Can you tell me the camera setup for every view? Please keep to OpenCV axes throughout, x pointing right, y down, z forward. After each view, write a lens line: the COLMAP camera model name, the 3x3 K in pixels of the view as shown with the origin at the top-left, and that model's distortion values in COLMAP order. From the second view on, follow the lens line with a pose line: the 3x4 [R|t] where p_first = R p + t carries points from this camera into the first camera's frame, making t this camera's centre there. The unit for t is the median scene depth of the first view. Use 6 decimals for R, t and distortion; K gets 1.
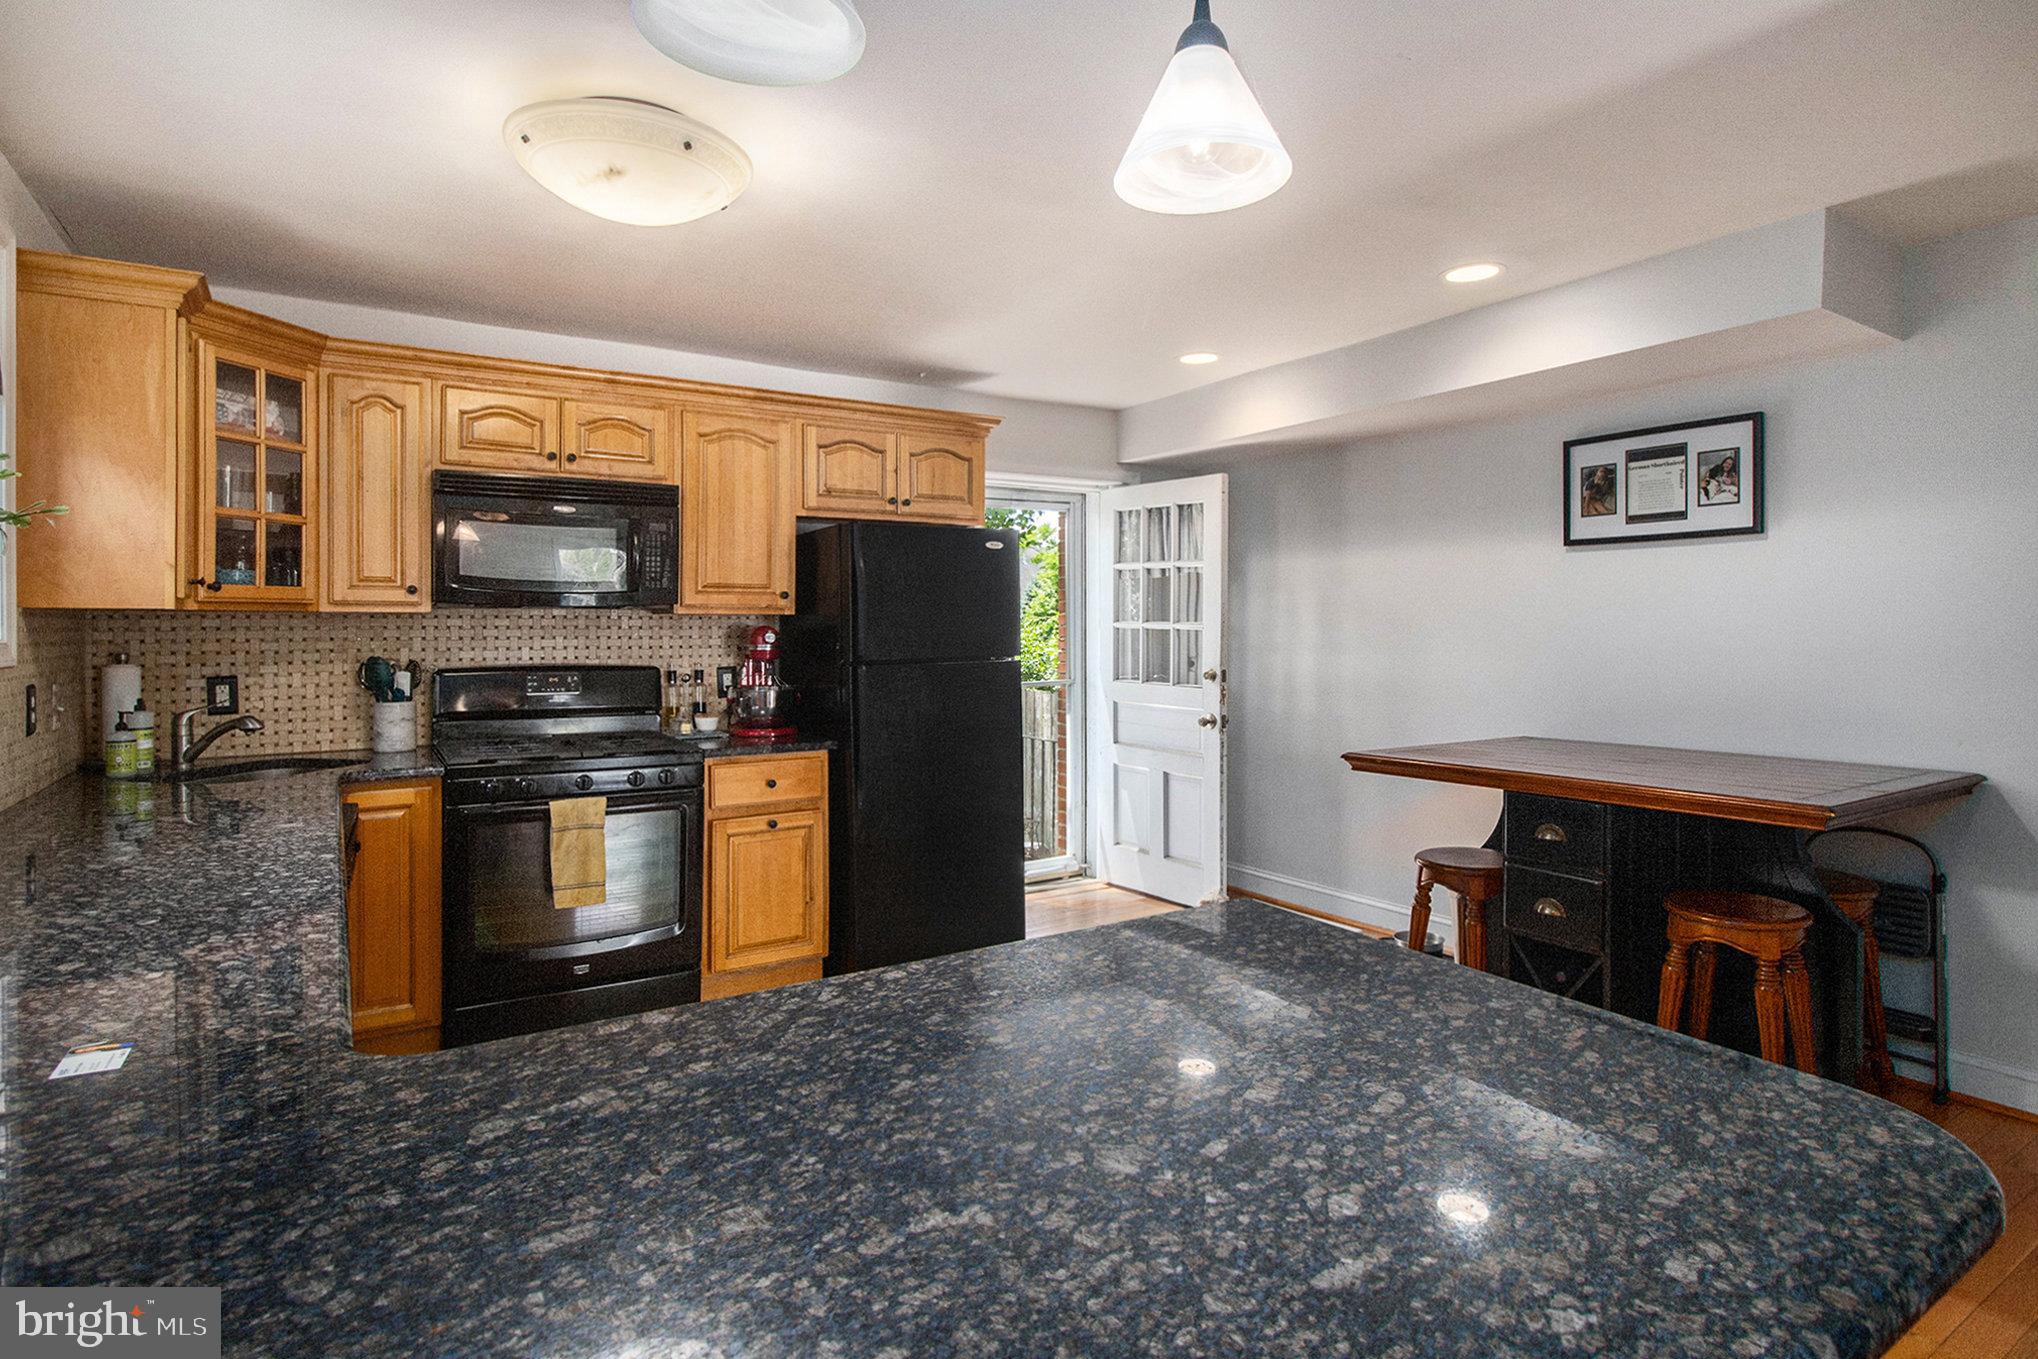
lens RADIAL K [[1111.6, 0, 1048.8], [0, 1111.6, 608.9], [0, 0, 1]] dist [0.004015, -0.000669]
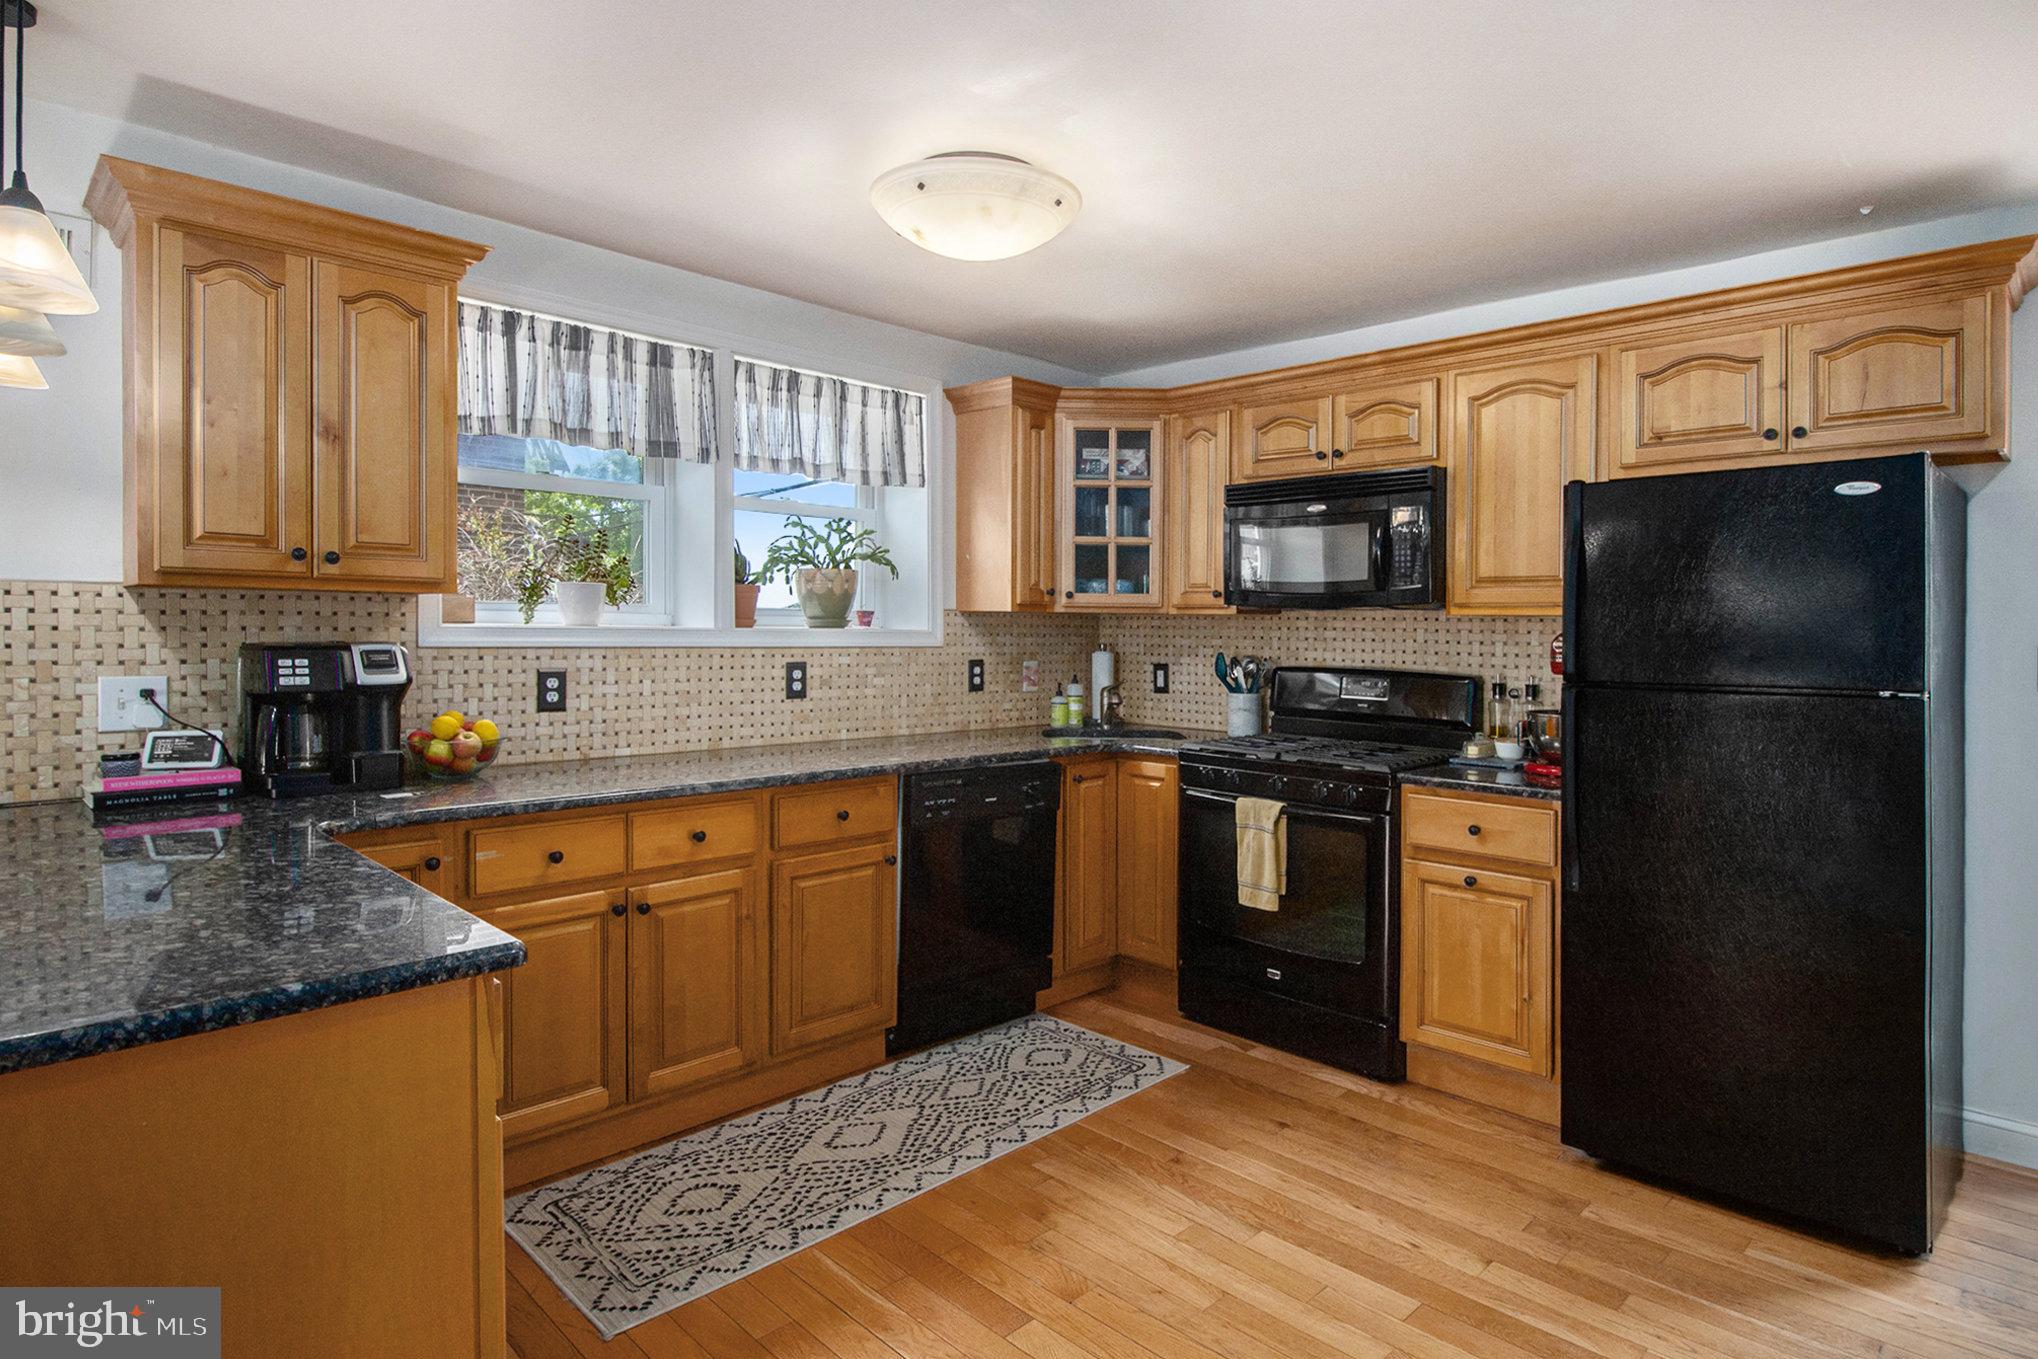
lens RADIAL K [[1088.8, 0, 948.8], [0, 1088.8, 623.0], [0, 0, 1]] dist [0.001176, -0.000512]
pose [[0.177159, 0.001722, -0.984181, 0.443970], [0.000849, 0.999998, 0.001903, 0.009446], [0.984182, -0.001173, 0.177157, 0.498521]]
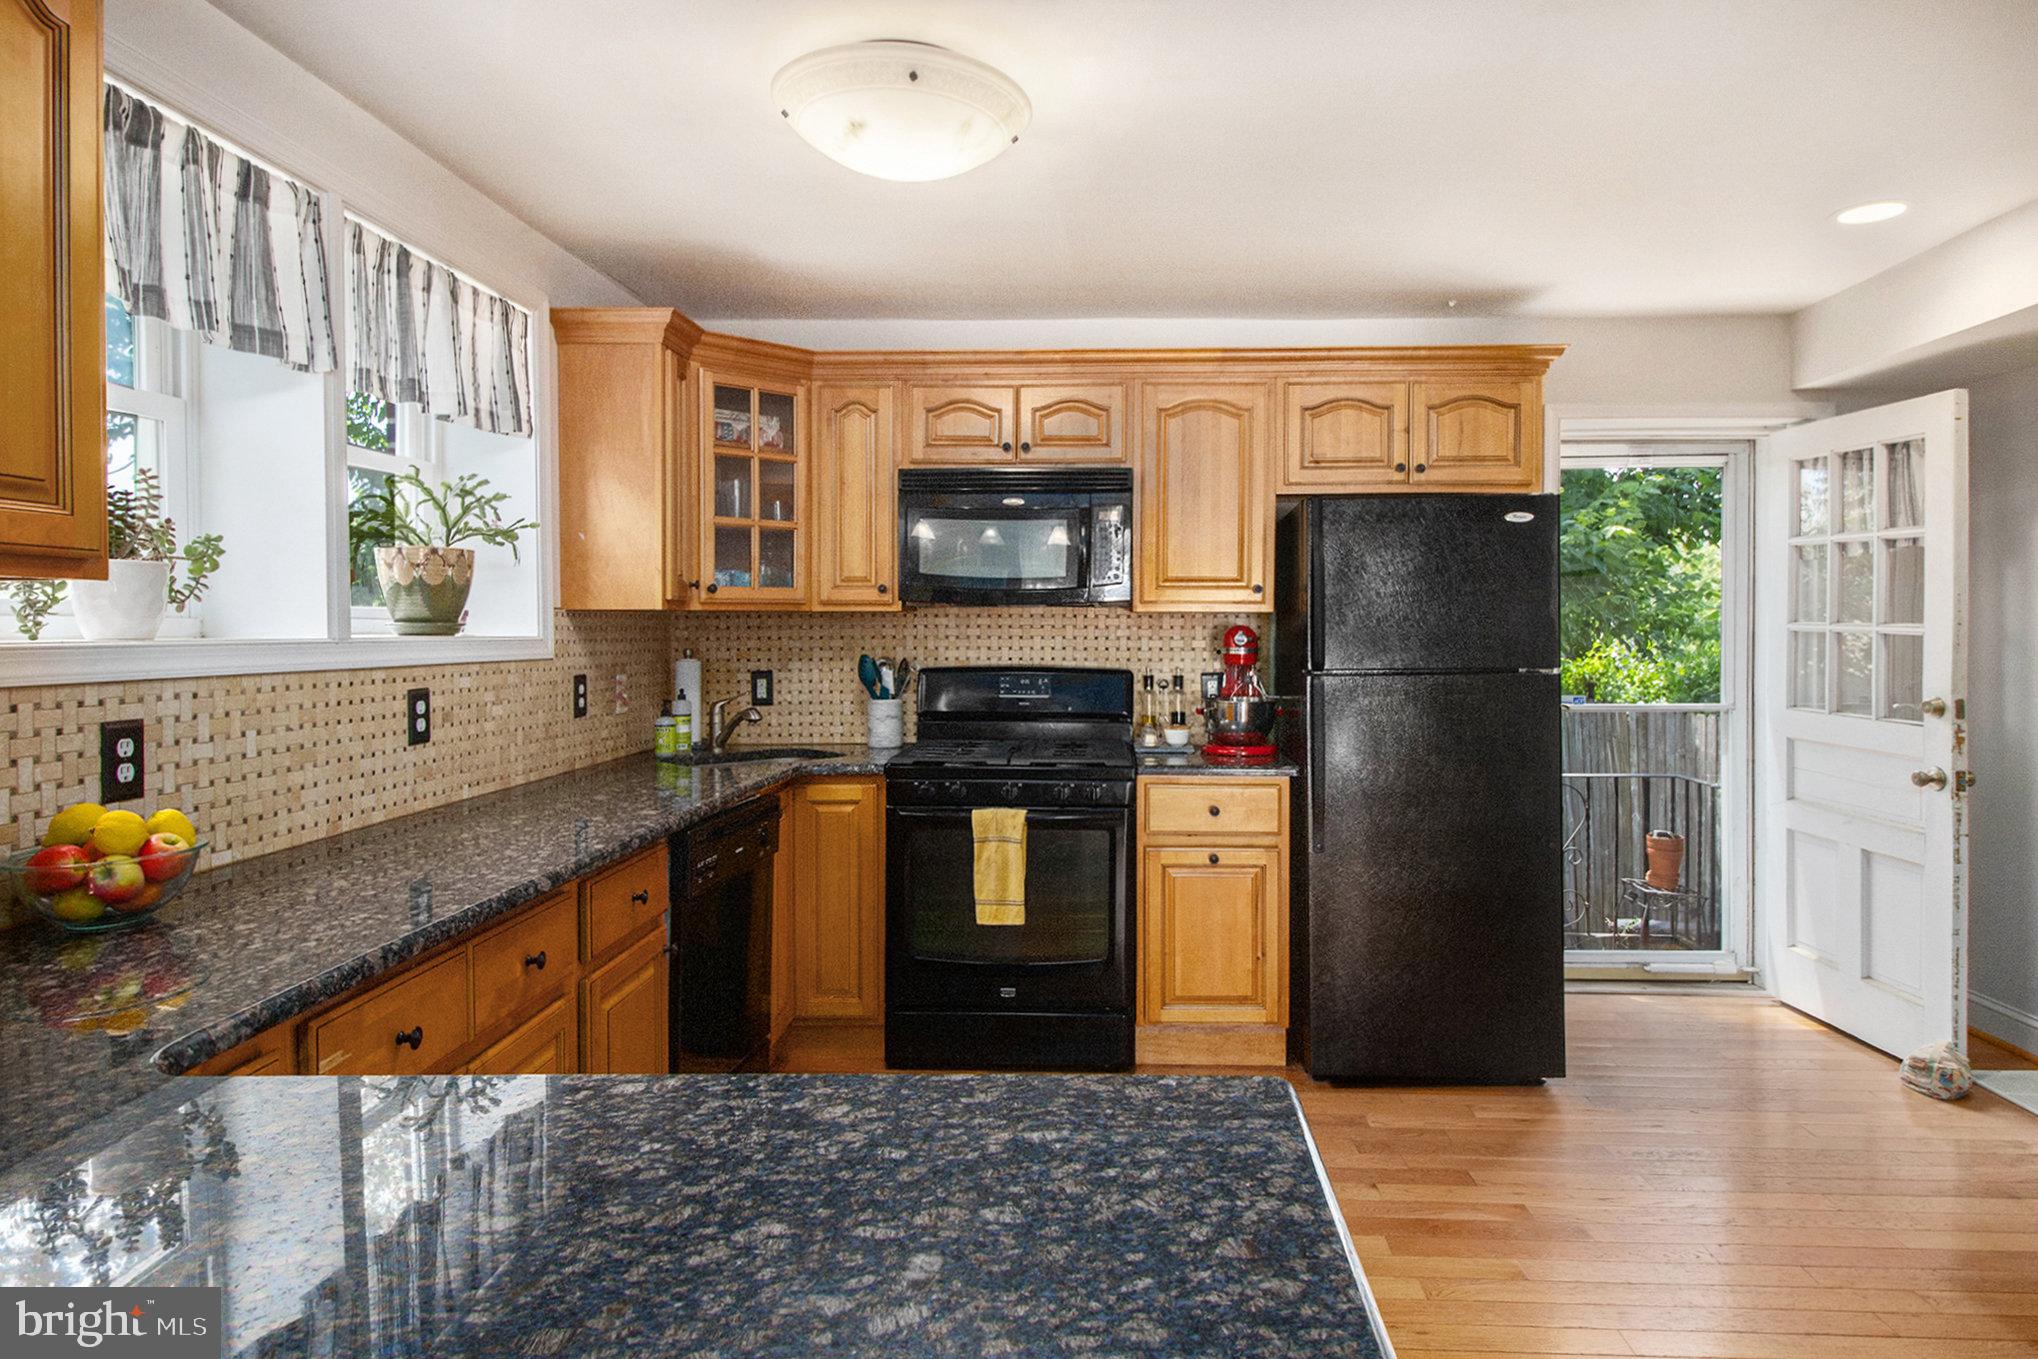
lens RADIAL K [[1232.8, 0, 1035.6], [0, 1232.8, 609.0], [0, 0, 1]] dist [-0.003346, -0.001786]
pose [[0.817024, -0.007611, -0.576553, 0.177248], [0.008528, 0.999963, -0.001116, 0.002794], [0.576540, -0.004004, 0.817059, 0.149828]]
